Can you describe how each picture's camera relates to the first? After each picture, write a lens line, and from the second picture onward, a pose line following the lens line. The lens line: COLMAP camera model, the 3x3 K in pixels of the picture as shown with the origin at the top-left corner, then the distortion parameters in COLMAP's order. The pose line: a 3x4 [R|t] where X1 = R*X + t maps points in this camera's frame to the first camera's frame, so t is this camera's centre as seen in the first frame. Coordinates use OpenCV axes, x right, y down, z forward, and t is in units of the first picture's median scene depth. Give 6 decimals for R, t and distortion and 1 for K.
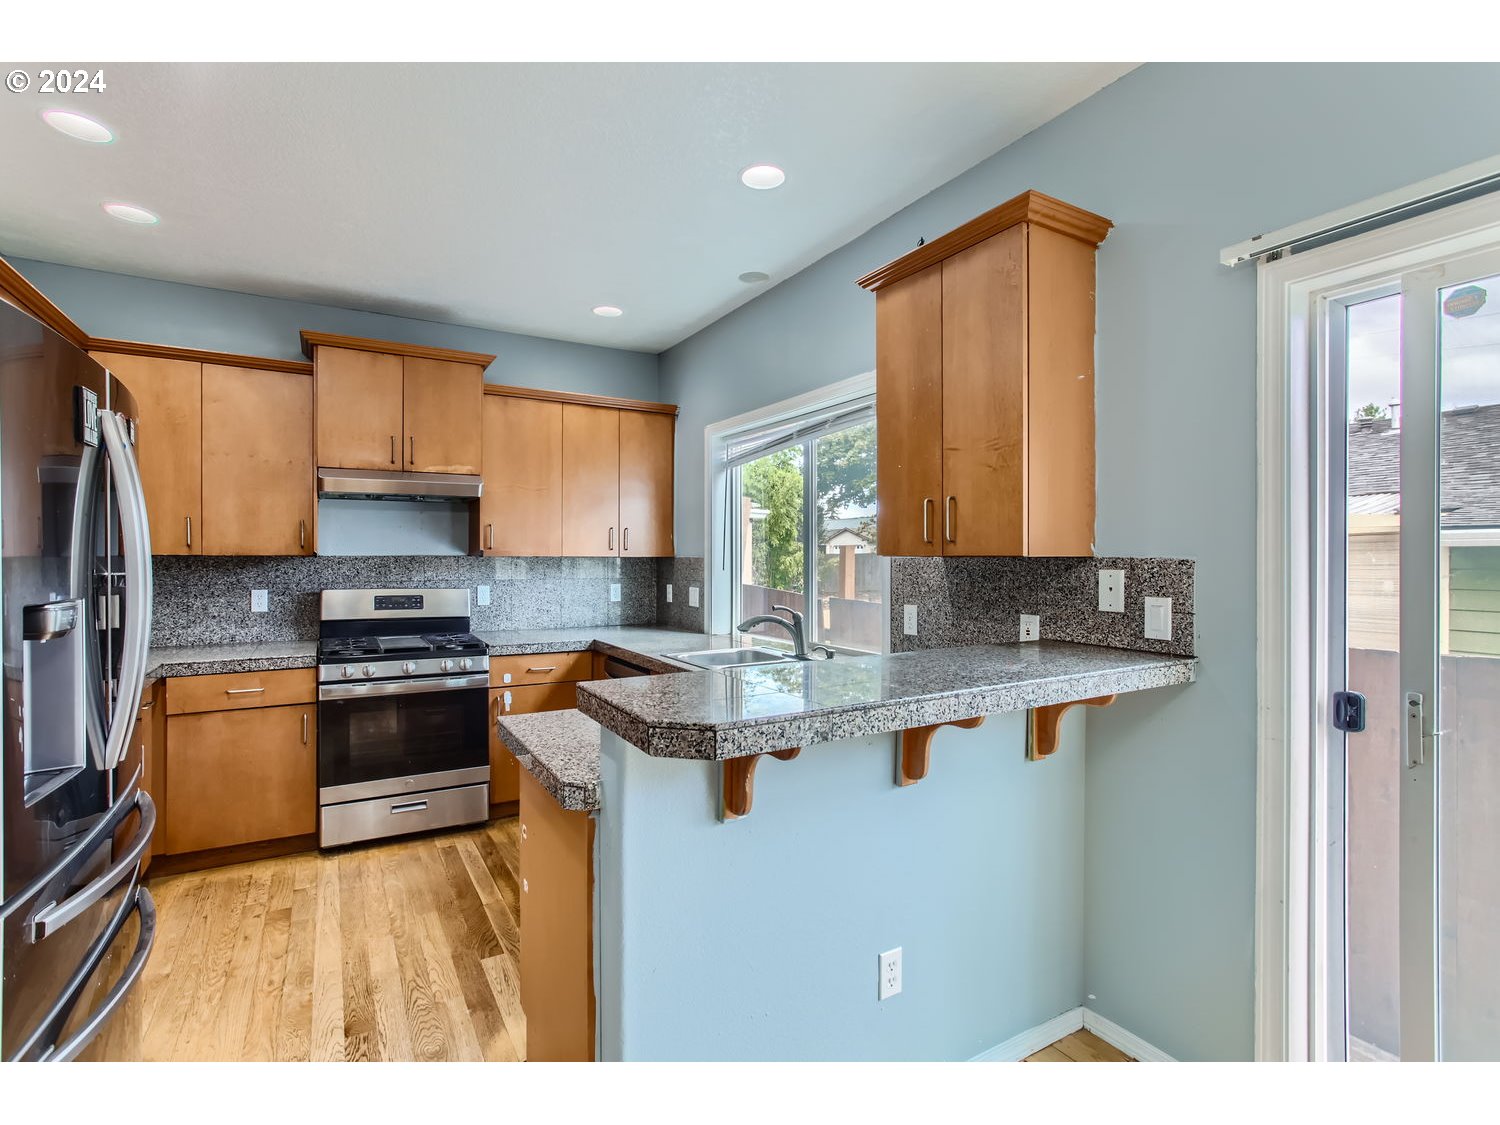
lens RADIAL K [[731.2, 0, 753.3], [0, 731.2, 564.7], [0, 0, 1]] dist [-0.027422, 0.014724]
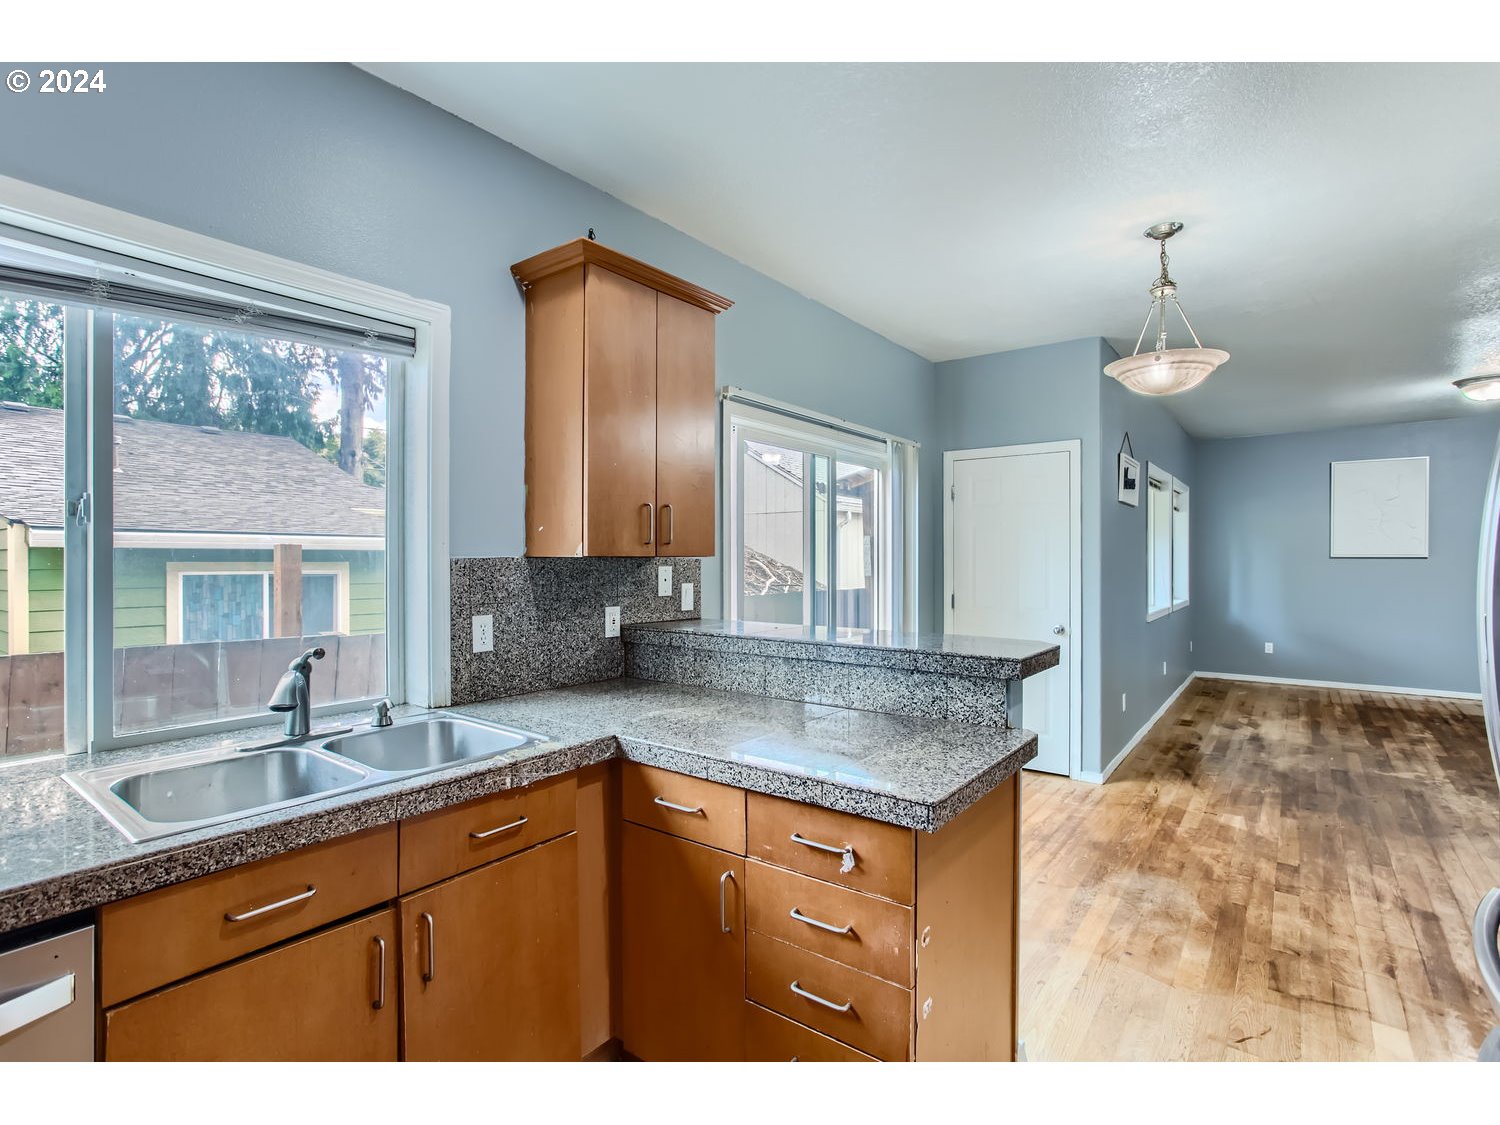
lens RADIAL K [[731.2, 0, 739.2], [0, 731.2, 561.5], [0, 0, 1]] dist [-0.027422, 0.014724]
pose [[-0.369725, -0.004808, 0.929129, -0.491289], [0.009387, 0.999916, 0.008910, -0.007712], [-0.929094, 0.012016, -0.369649, 0.776667]]
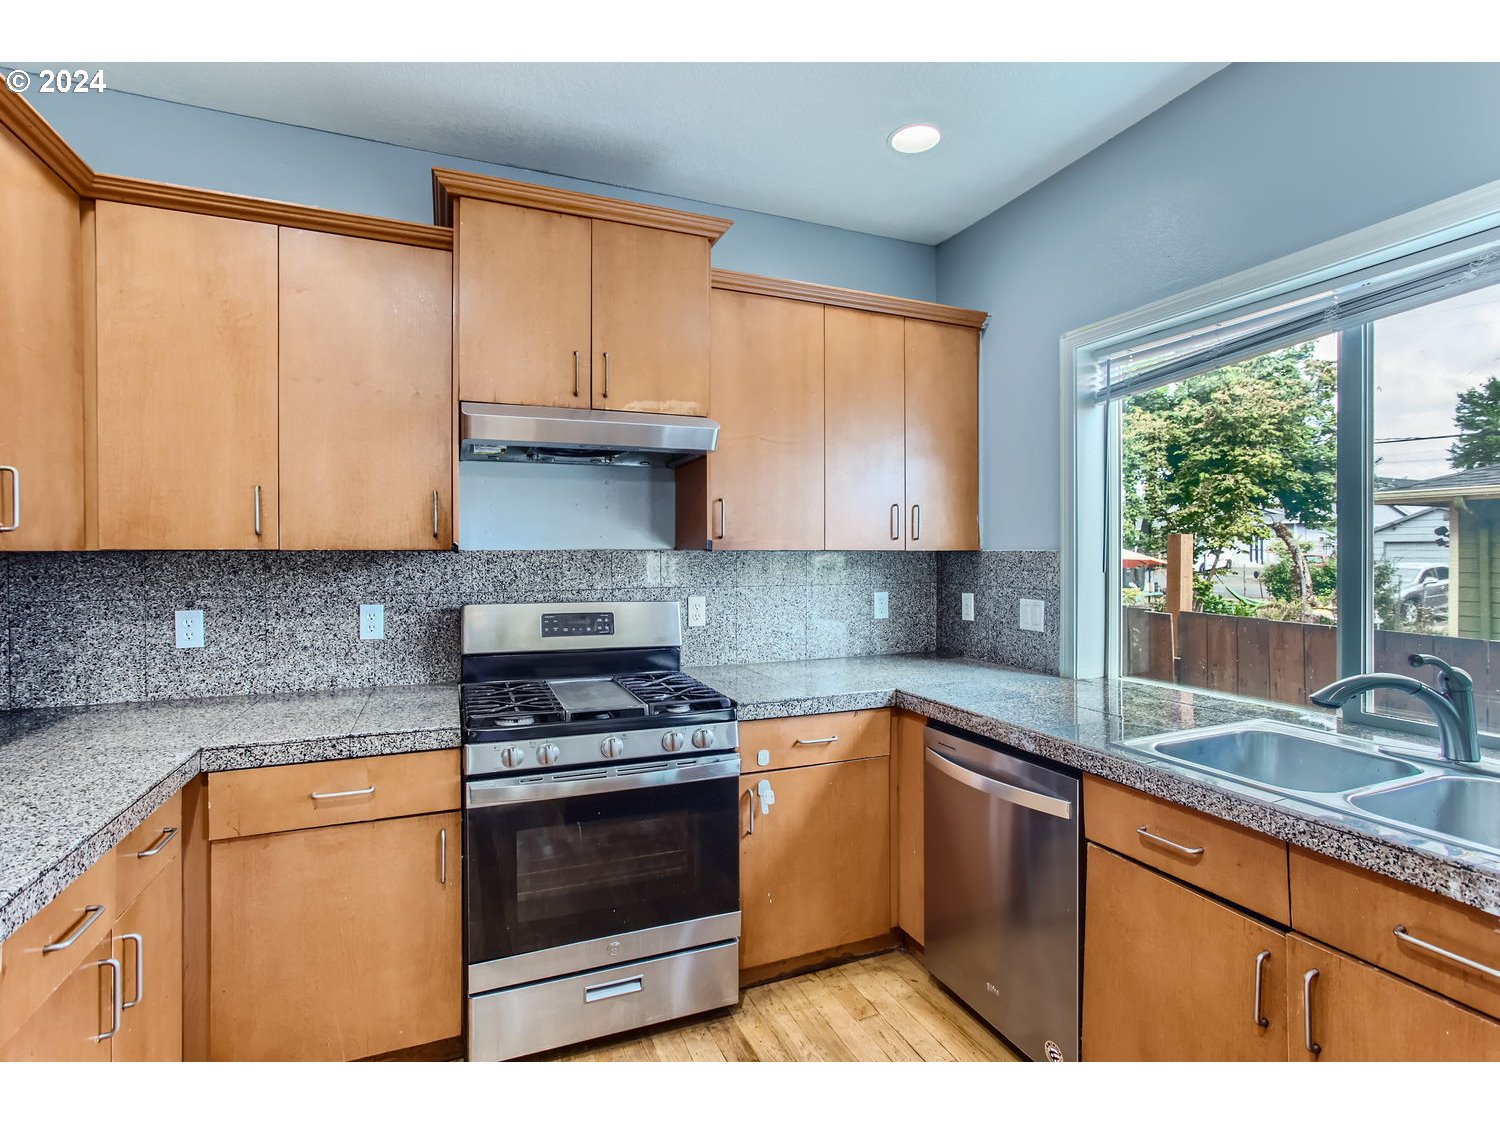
lens RADIAL K [[731.2, 0, 752.2], [0, 731.2, 560.3], [0, 0, 1]] dist [-0.027422, 0.014724]
pose [[0.990558, -0.002182, -0.137080, -0.274480], [0.002259, 0.999997, 0.000405, -0.003465], [0.137078, -0.000711, 0.990560, 0.430027]]
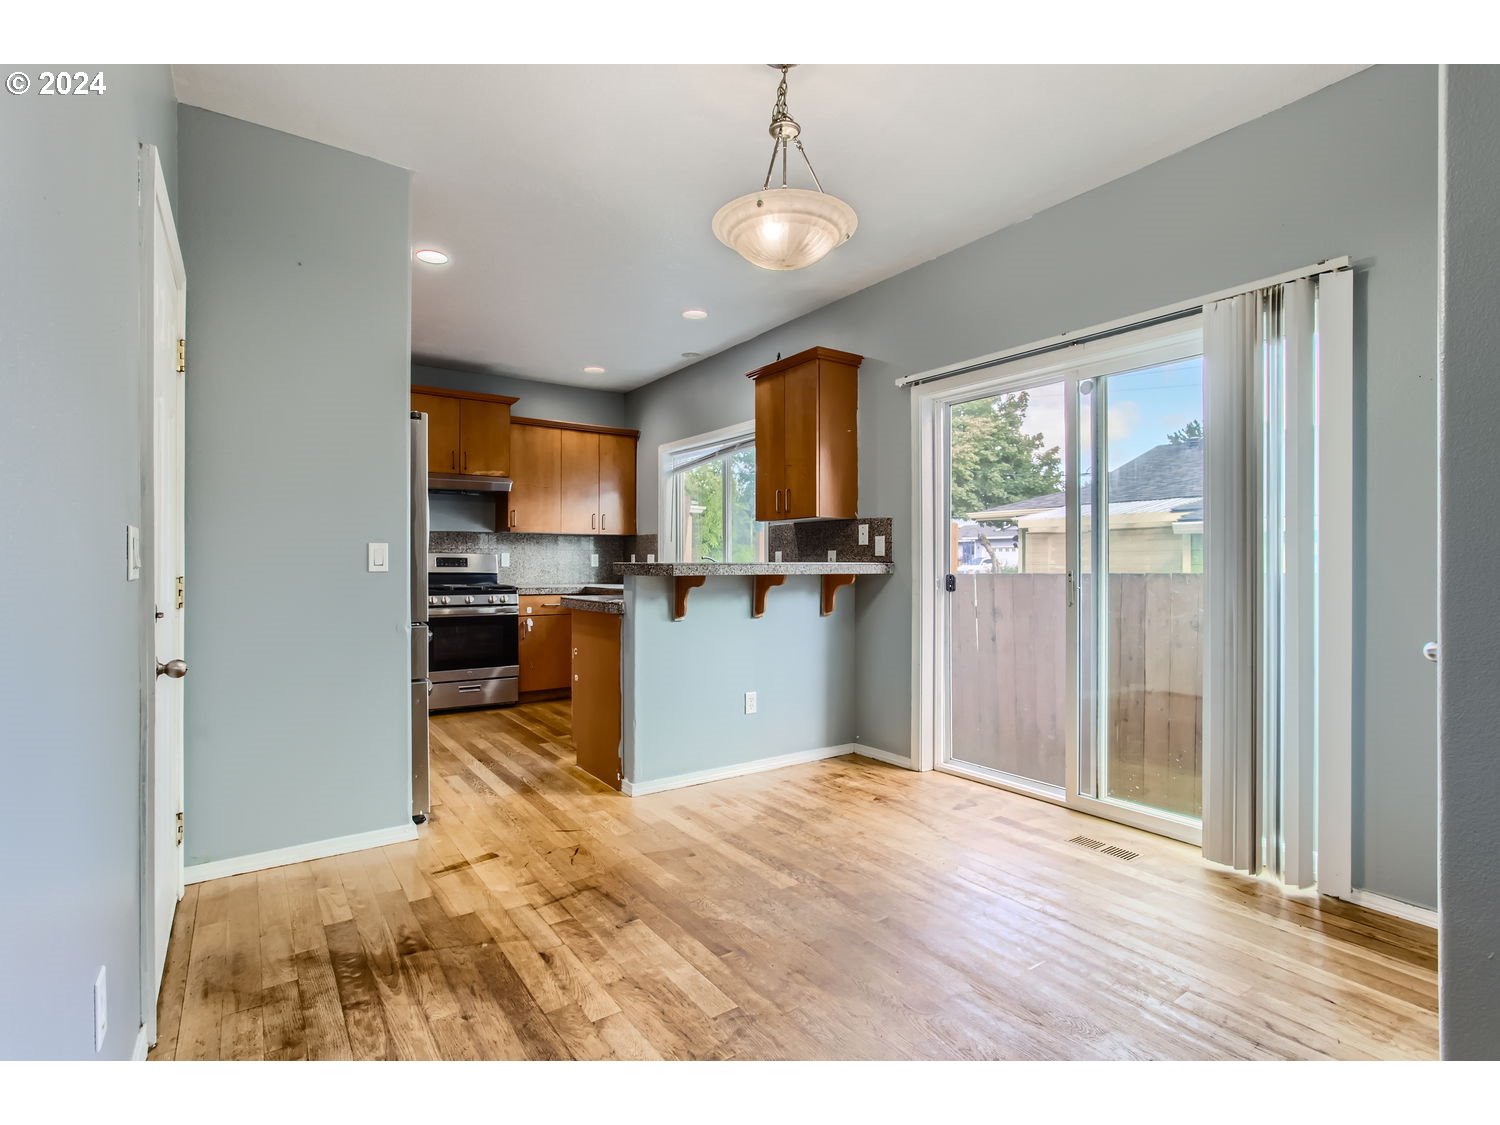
lens RADIAL K [[731.2, 0, 756.0], [0, 731.2, 565.4], [0, 0, 1]] dist [-0.027422, 0.014724]
pose [[0.996638, -0.000534, 0.081930, 0.011198], [0.001202, 0.999966, -0.008107, 0.077568], [-0.081923, 0.008178, 0.996605, -0.579827]]
